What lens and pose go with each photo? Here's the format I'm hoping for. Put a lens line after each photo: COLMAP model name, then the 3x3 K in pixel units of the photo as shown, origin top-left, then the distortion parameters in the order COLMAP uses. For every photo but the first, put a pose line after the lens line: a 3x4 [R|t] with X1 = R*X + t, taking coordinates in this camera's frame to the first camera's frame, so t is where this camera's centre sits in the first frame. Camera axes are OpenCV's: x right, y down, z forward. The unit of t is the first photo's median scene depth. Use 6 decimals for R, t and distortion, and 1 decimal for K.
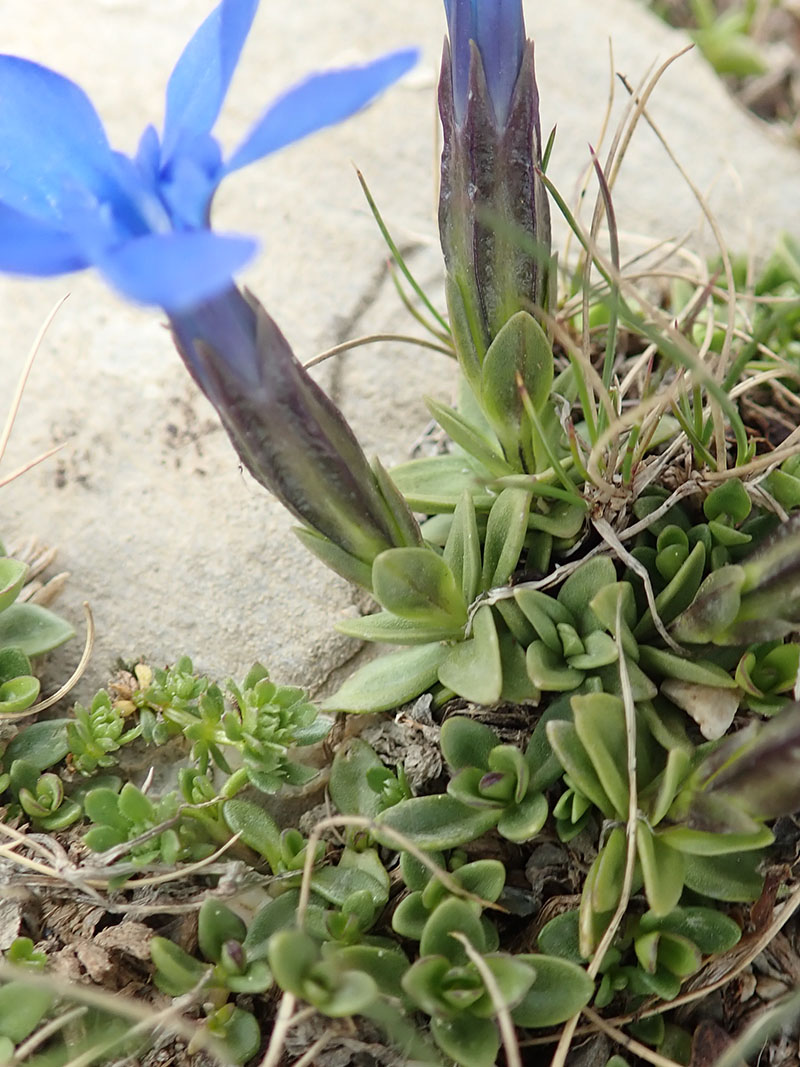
lens RADIAL K [[1298.6, 0, 399.4], [0, 1298.6, 537.1], [0, 0, 1]] dist [0.027050, 0.000000]
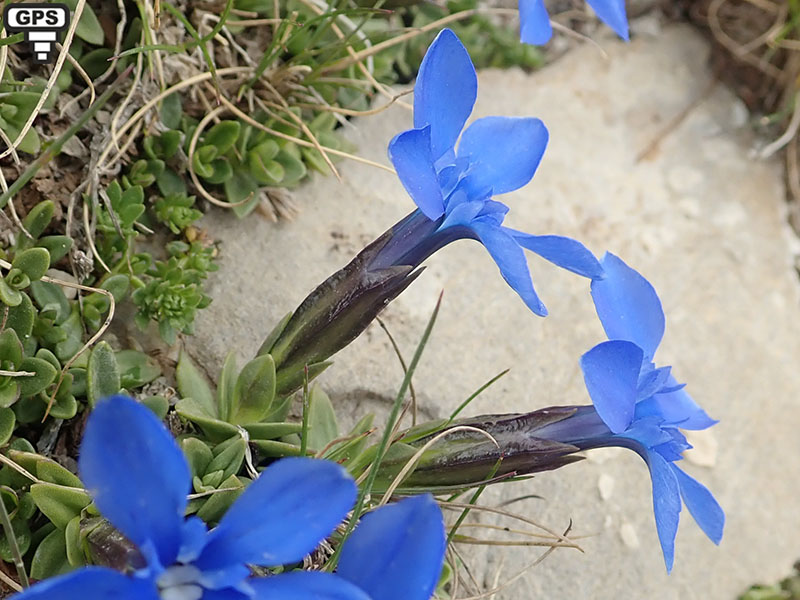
lens RADIAL K [[973.7, 0, 401.6], [0, 973.7, 301.1], [0, 0, 1]] dist [0.027050, 0.000000]
pose [[-0.004733, 0.946477, -0.322736, 0.300331], [-0.997175, -0.028661, -0.069427, -0.059673], [-0.074961, 0.321496, 0.943939, -0.198150]]
